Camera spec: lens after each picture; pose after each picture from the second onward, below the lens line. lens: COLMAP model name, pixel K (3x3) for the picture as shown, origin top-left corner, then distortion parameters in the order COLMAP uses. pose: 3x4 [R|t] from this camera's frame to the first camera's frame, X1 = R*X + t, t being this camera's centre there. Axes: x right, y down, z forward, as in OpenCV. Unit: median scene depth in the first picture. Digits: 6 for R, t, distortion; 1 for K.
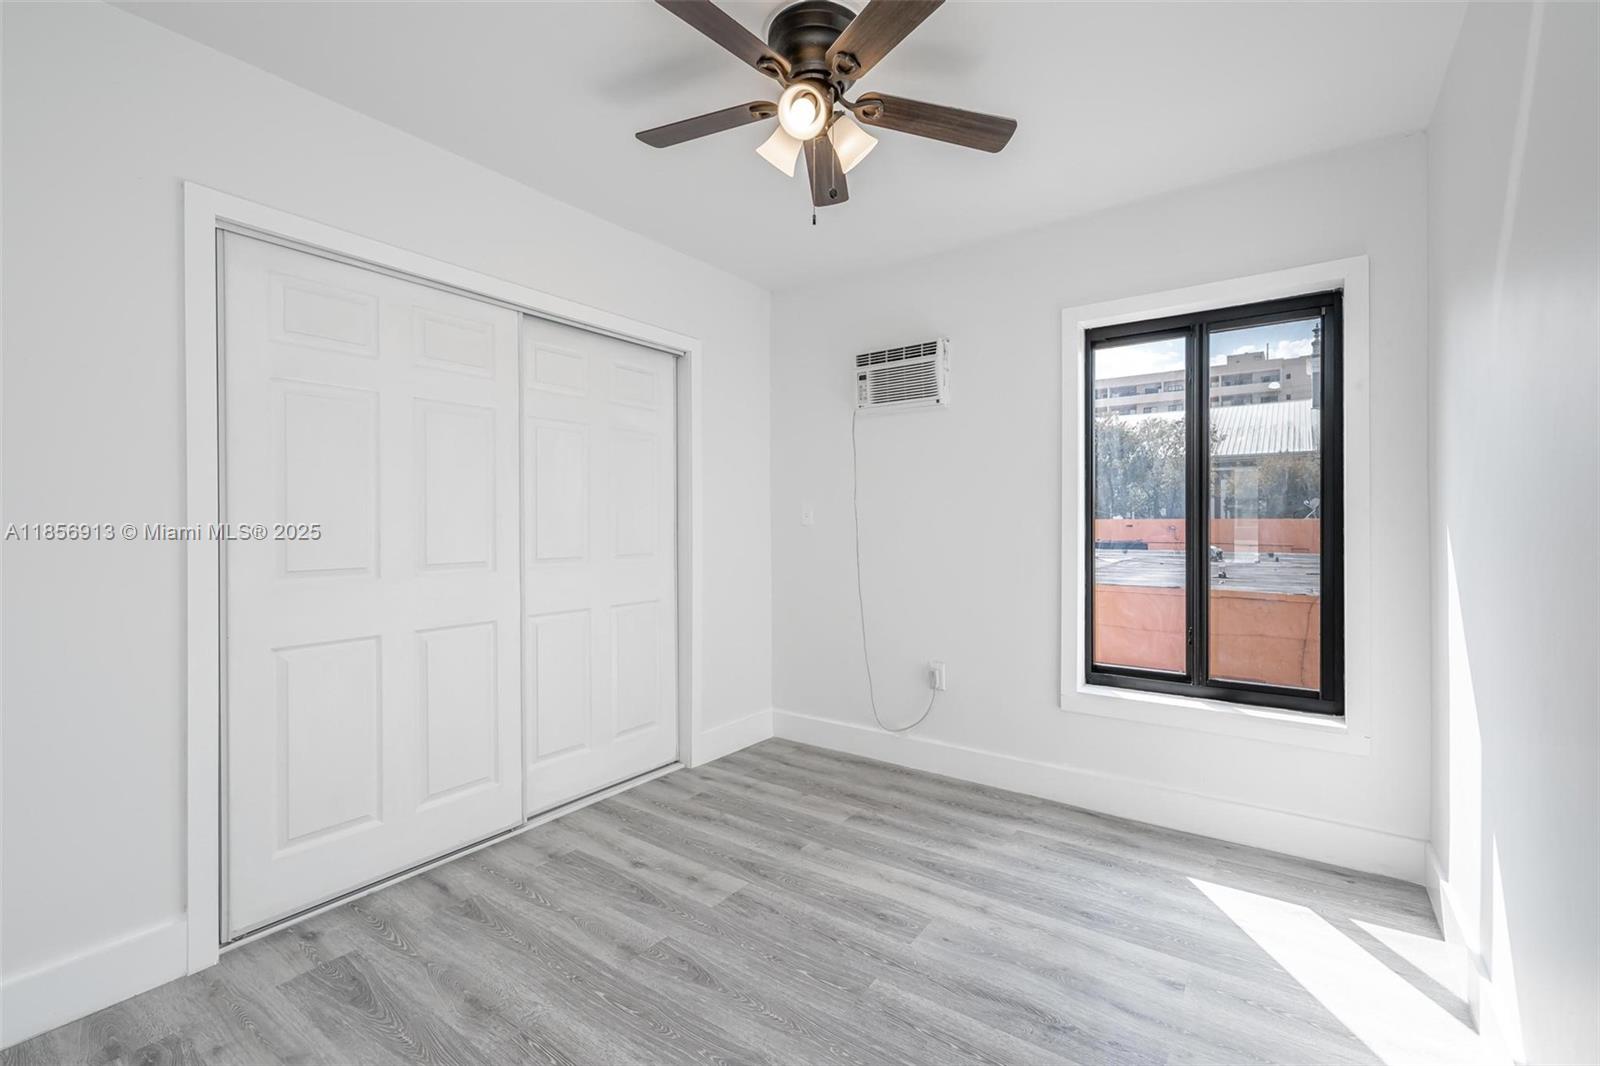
lens RADIAL K [[721.0, 0, 802.9], [0, 721.0, 526.4], [0, 0, 1]] dist [0.002652, 0.000041]
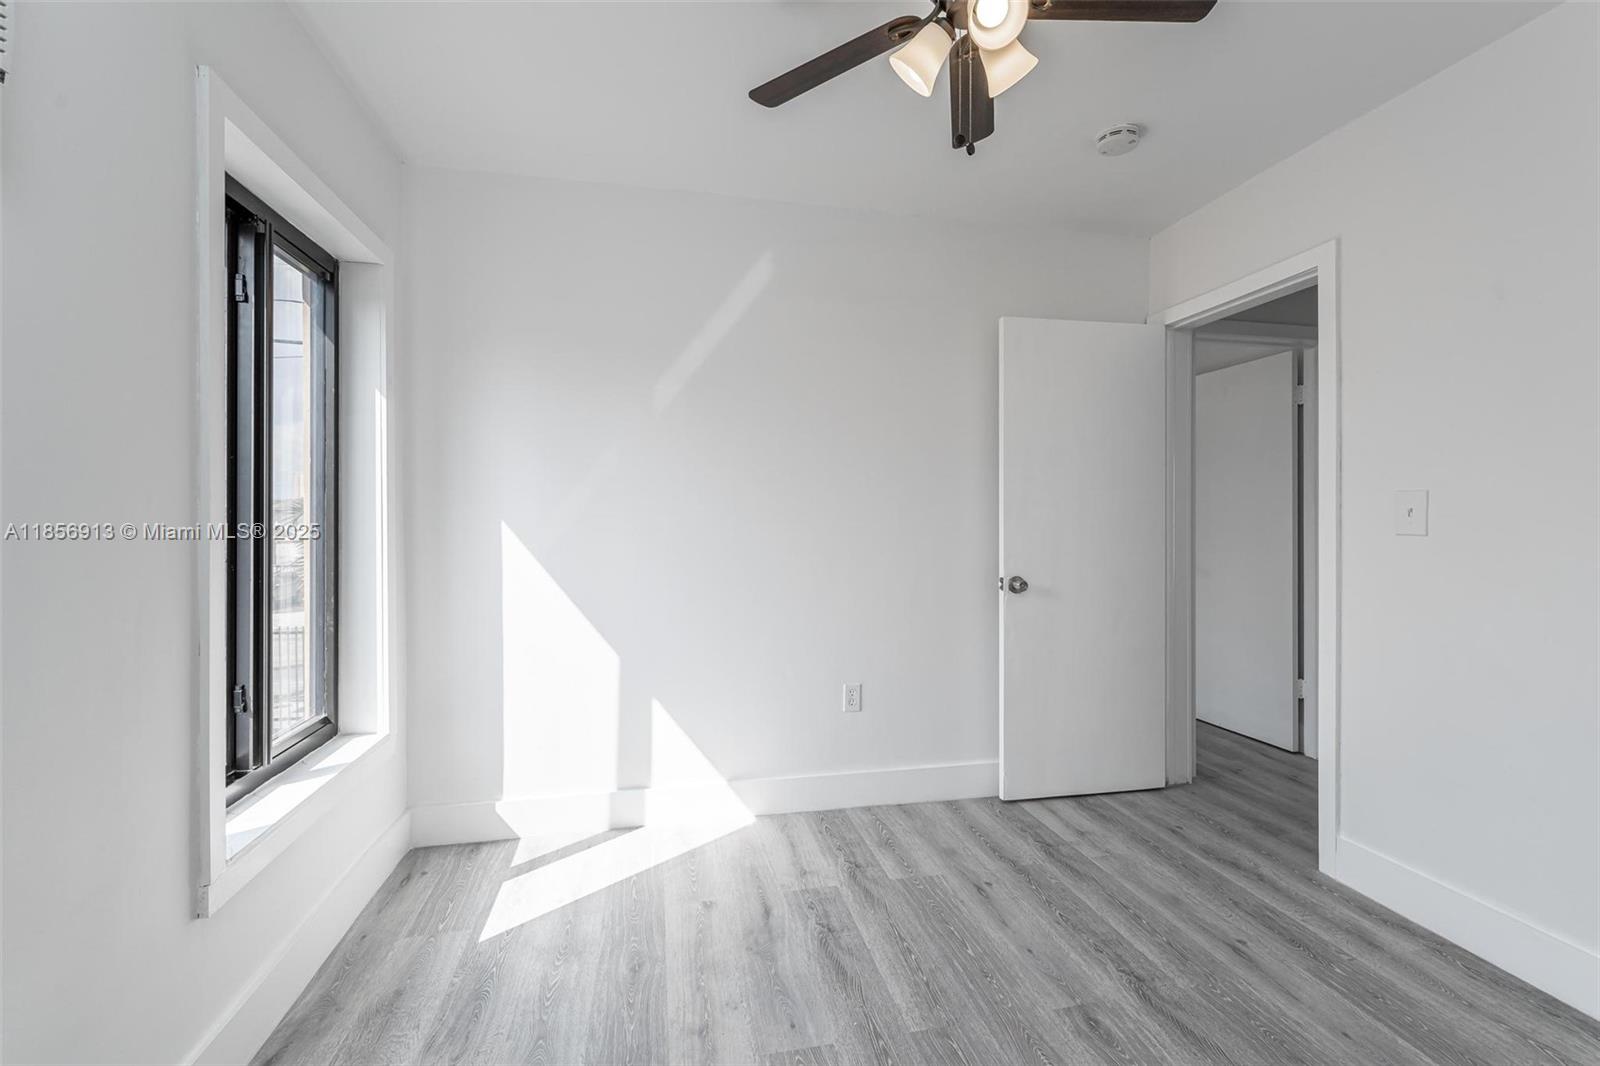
lens RADIAL K [[721.0, 0, 805.9], [0, 721.0, 528.2], [0, 0, 1]] dist [0.002652, 0.000041]
pose [[-0.752691, -0.007542, 0.658331, -0.377264], [0.002765, 0.999889, 0.014617, -0.005086], [-0.658368, 0.012822, -0.752587, 1.732148]]
